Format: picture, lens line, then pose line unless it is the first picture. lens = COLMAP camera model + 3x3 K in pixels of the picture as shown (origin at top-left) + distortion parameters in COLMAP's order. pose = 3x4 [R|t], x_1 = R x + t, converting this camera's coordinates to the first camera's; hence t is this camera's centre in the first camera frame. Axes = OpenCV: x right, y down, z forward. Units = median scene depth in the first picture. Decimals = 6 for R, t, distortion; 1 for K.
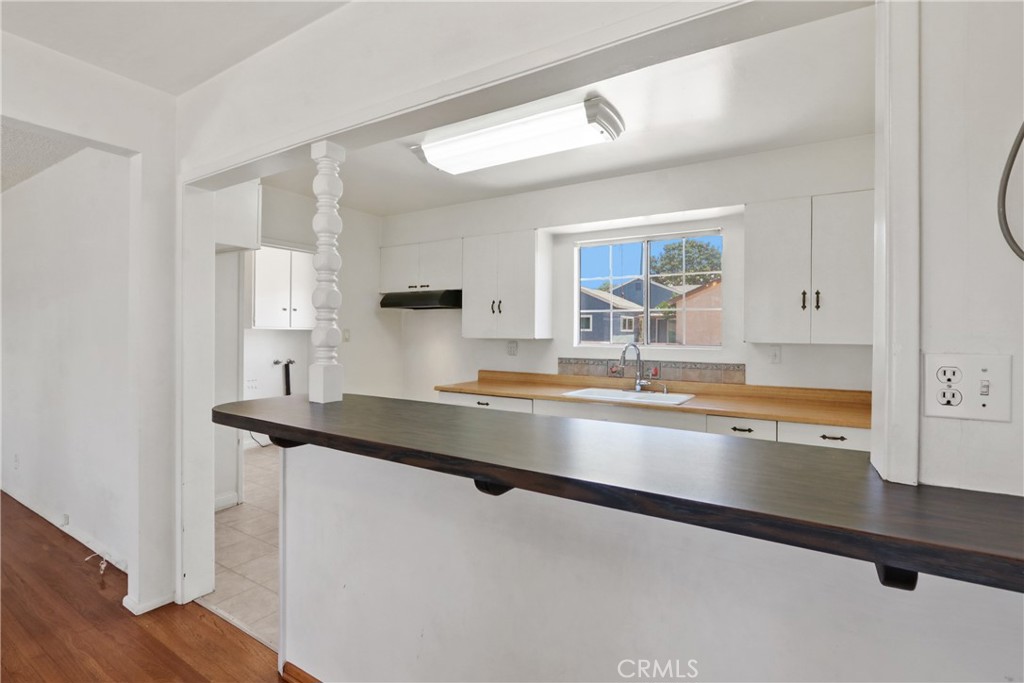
lens RADIAL K [[479.6, 0, 513.0], [0, 479.6, 327.5], [0, 0, 1]] dist [-0.010795, 0.002163]
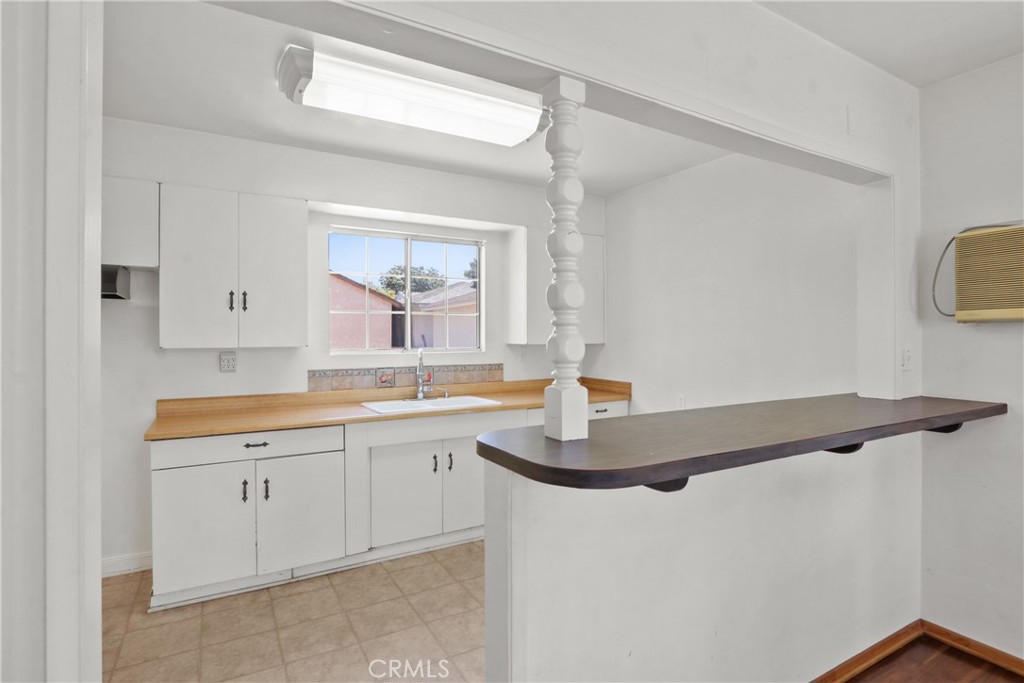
lens RADIAL K [[528.9, 0, 522.9], [0, 528.9, 329.2], [0, 0, 1]] dist [-0.001490, 0.000566]
pose [[0.459269, 0.003981, 0.888288, -0.529437], [-0.002568, 0.999992, -0.003153, -0.001565], [-0.888293, -0.000833, 0.459276, 0.318561]]
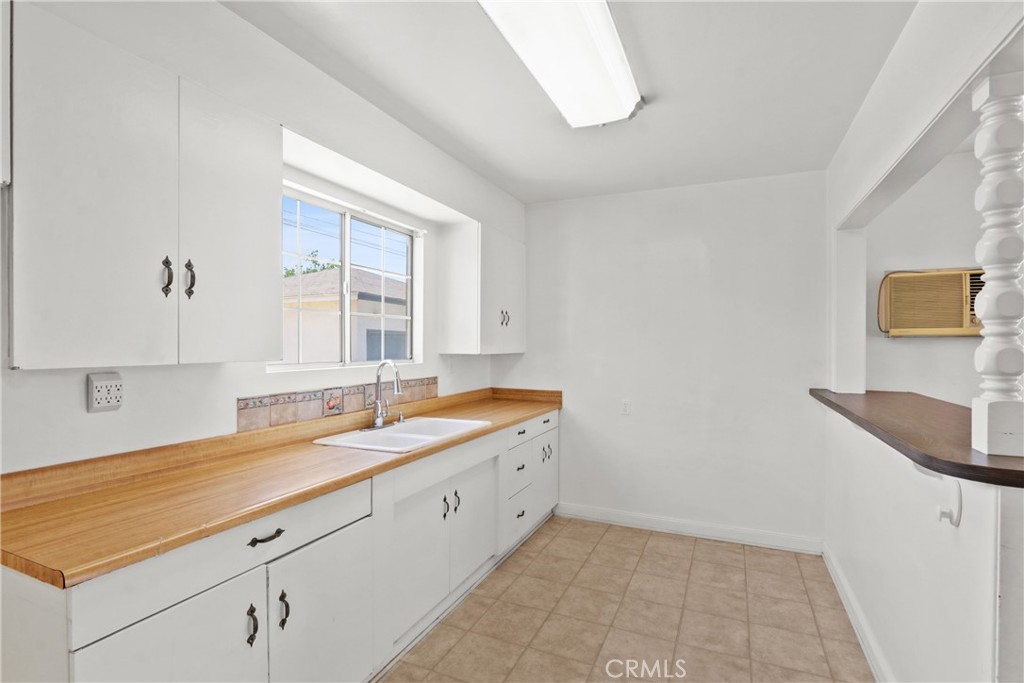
lens RADIAL K [[479.6, 0, 521.3], [0, 479.6, 346.1], [0, 0, 1]] dist [-0.010795, 0.002163]
pose [[-0.154414, -0.008966, 0.987966, -0.443934], [-0.012535, 0.999896, 0.007115, 0.003820], [-0.987927, -0.011286, -0.154510, 0.836563]]
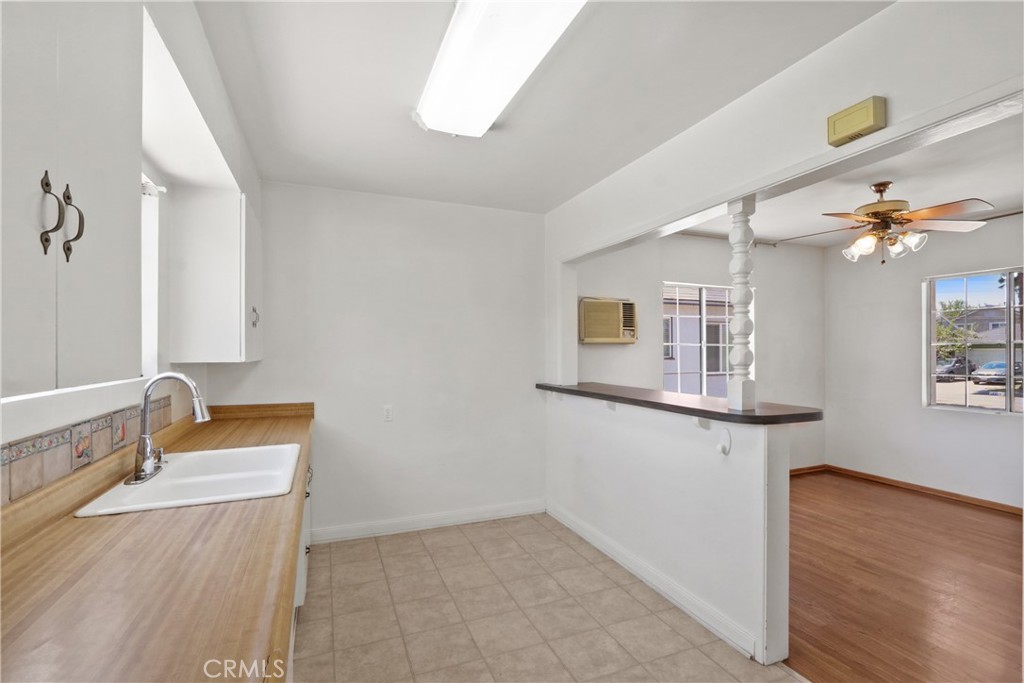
lens RADIAL K [[479.6, 0, 523.2], [0, 479.6, 348.9], [0, 0, 1]] dist [-0.010795, 0.002163]
pose [[-0.822968, -0.004228, 0.568072, -0.291182], [-0.009890, 0.999927, -0.006885, 0.007229], [-0.568002, -0.011284, -0.822950, 1.093559]]
